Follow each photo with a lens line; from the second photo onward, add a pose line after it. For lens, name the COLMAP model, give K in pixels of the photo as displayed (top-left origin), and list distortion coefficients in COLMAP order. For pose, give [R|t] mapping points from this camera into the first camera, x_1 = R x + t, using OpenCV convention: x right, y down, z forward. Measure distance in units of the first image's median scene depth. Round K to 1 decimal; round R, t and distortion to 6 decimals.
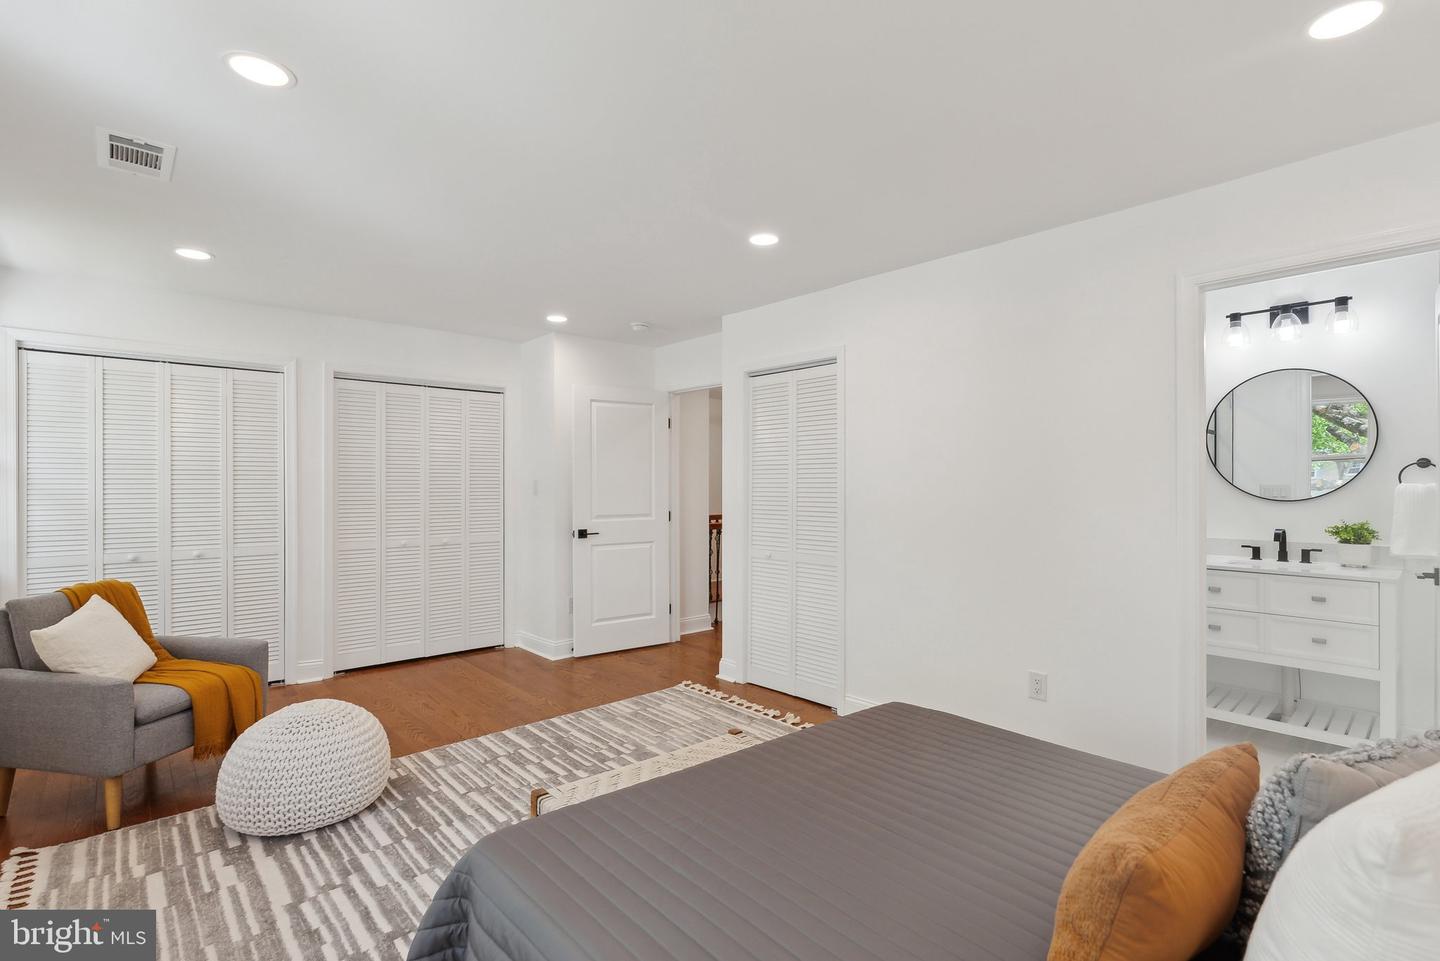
lens RADIAL K [[654.0, 0, 716.9], [0, 654.0, 484.7], [0, 0, 1]] dist [-0.001970, 0.000180]
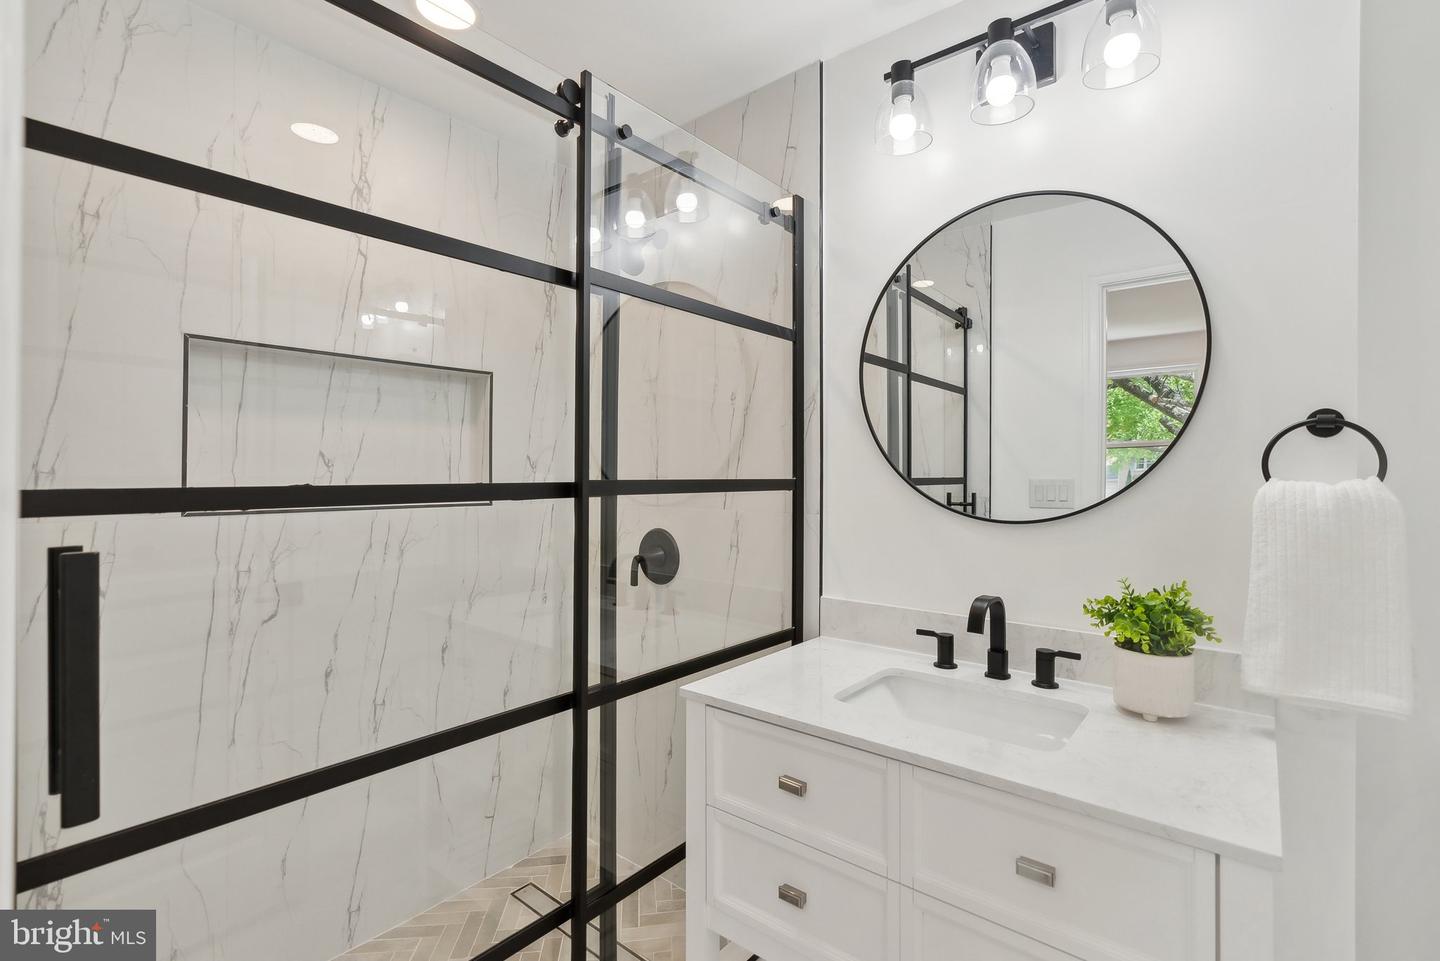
lens RADIAL K [[660.4, 0, 719.6], [0, 660.4, 465.7], [0, 0, 1]] dist [-0.002236, -0.000524]
pose [[0.987666, 0.007672, 0.156389, 0.678350], [-0.005623, 0.999893, -0.013540, -0.003842], [-0.156476, 0.012494, 0.987603, 0.672754]]
